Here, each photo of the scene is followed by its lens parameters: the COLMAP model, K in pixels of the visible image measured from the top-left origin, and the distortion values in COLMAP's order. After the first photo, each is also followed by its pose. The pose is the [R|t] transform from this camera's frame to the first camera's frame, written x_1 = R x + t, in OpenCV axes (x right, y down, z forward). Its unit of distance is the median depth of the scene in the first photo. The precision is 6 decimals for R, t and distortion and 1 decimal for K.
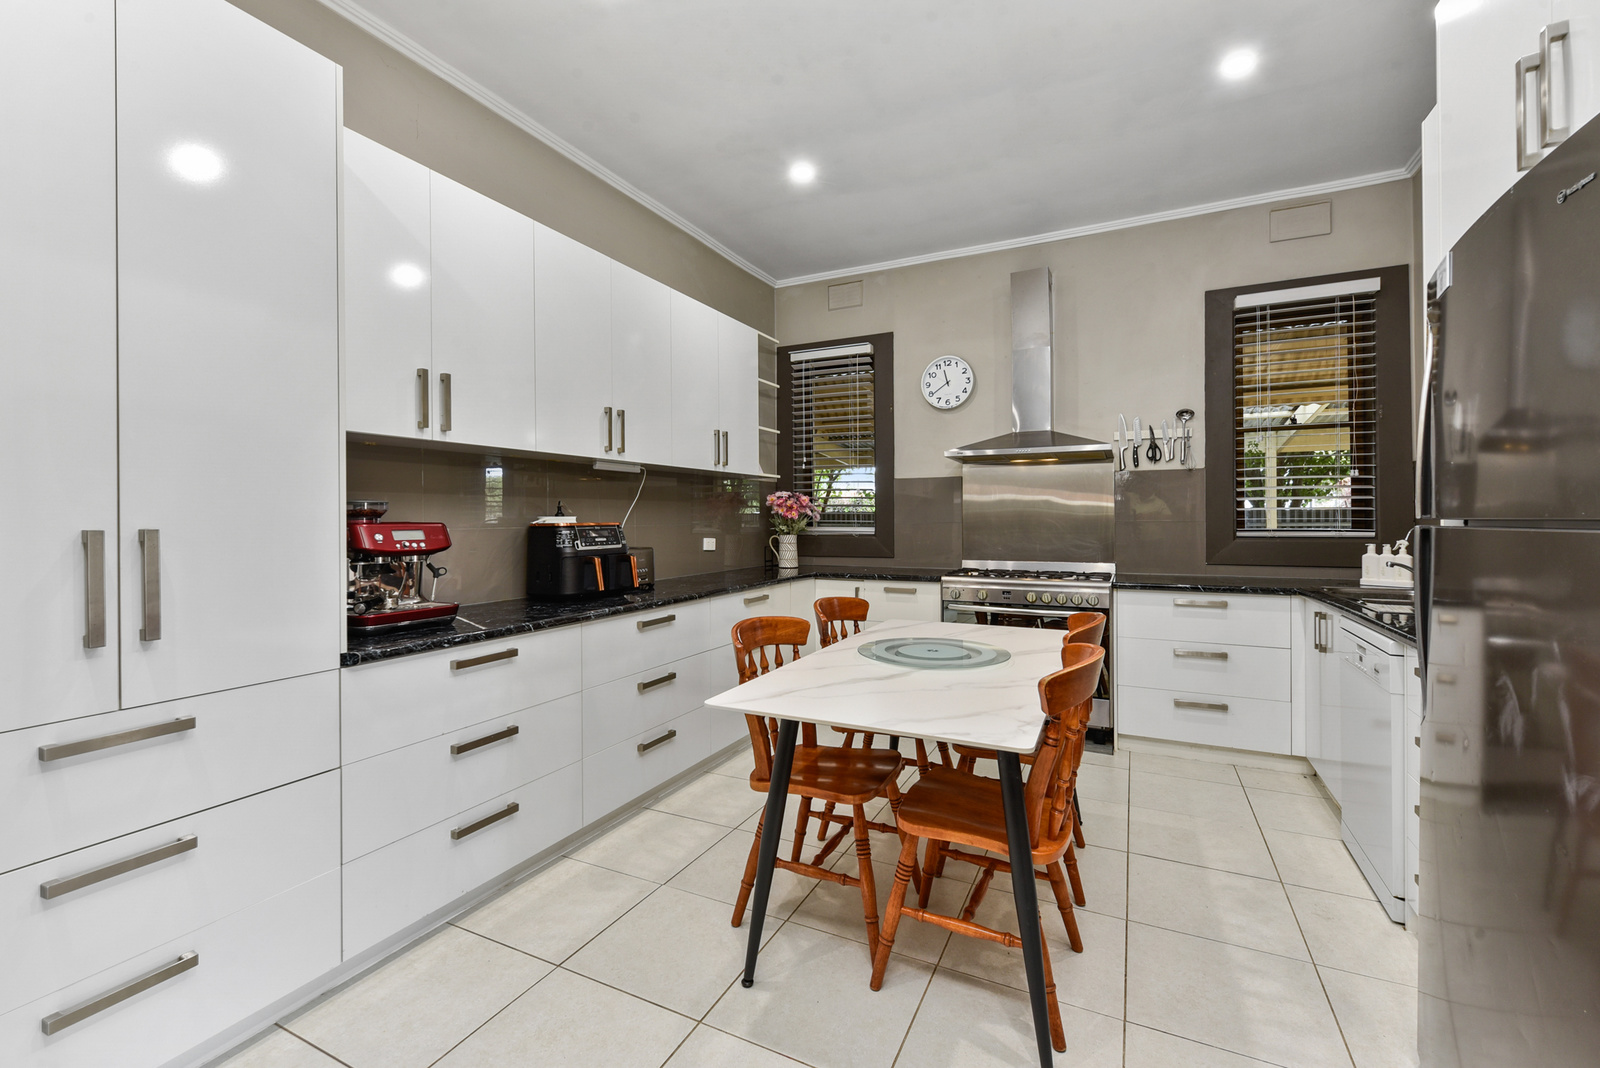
lens RADIAL K [[669.4, 0, 802.0], [0, 669.4, 528.5], [0, 0, 1]] dist [-0.004661, -0.000242]
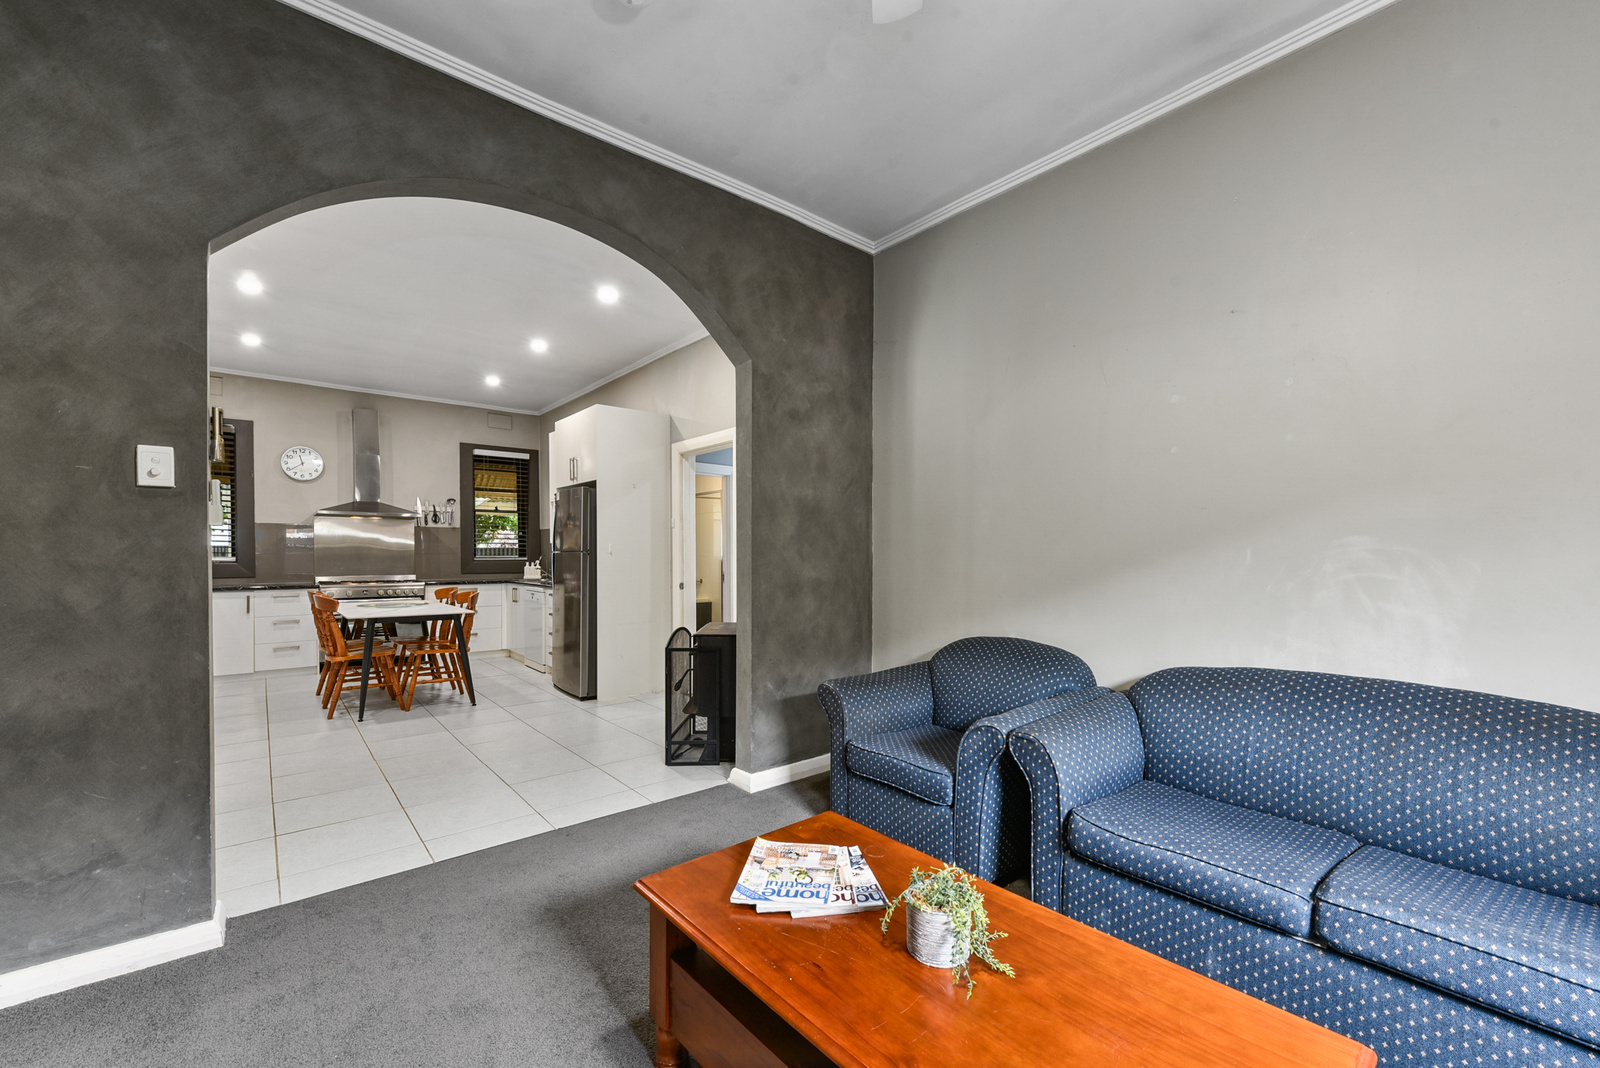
lens RADIAL K [[641.4, 0, 802.2], [0, 641.4, 547.1], [0, 0, 1]] dist [-0.000239, -0.000014]
pose [[0.407923, 0.011731, 0.912941, -0.781443], [0.006002, 0.999861, -0.015530, 0.007949], [-0.912997, 0.011815, 0.407796, -0.782851]]
